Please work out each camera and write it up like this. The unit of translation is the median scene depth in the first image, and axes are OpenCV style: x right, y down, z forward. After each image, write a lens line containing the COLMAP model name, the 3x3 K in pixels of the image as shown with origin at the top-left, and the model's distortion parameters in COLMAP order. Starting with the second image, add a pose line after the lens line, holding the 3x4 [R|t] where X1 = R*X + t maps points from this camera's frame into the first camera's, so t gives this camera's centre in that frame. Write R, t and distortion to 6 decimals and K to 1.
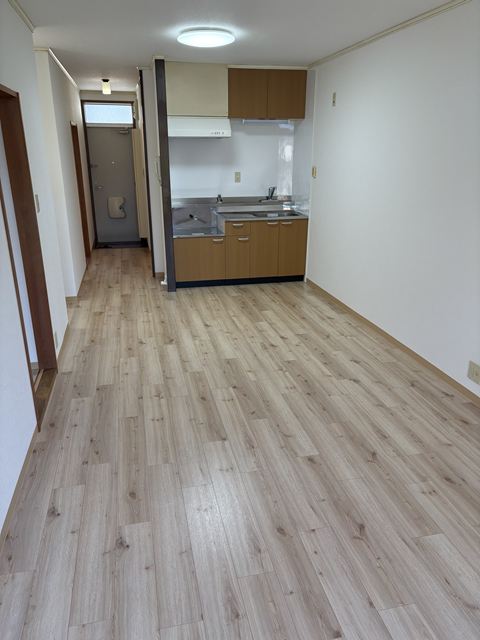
lens RADIAL K [[487.8, 0, 238.8], [0, 487.8, 321.8], [0, 0, 1]] dist [0.049590, -0.032070]
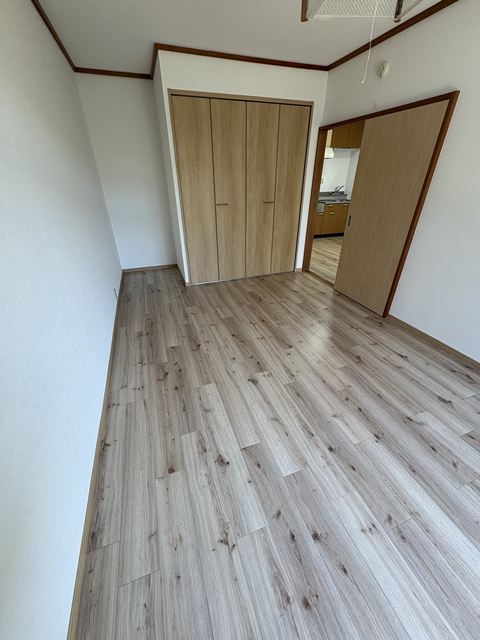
lens RADIAL K [[255.1, 0, 239.2], [0, 255.1, 321.9], [0, 0, 1]] dist [0.000717, 0.000121]
pose [[0.992754, -0.081292, 0.088496, -0.678557], [0.064417, 0.981710, 0.179154, 0.080071], [-0.101441, -0.172155, 0.979833, -0.106356]]
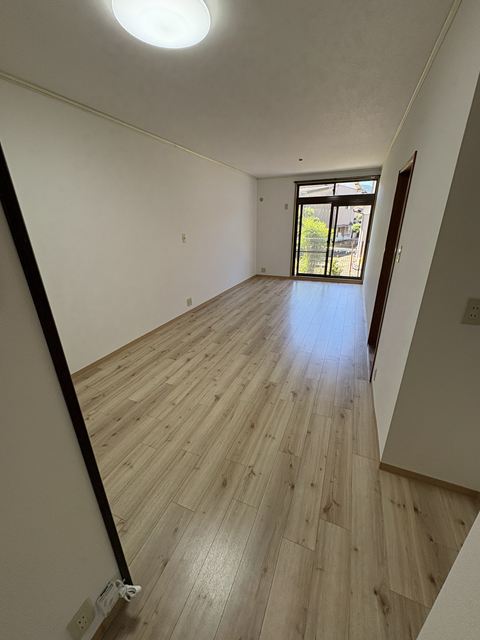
lens RADIAL K [[255.1, 0, 239.3], [0, 255.1, 318.6], [0, 0, 1]] dist [0.000717, 0.000121]
pose [[-0.809823, -0.199822, 0.551596, -0.366130], [0.206670, 0.782771, 0.586990, -0.420180], [-0.549067, 0.589356, -0.592609, 1.272039]]
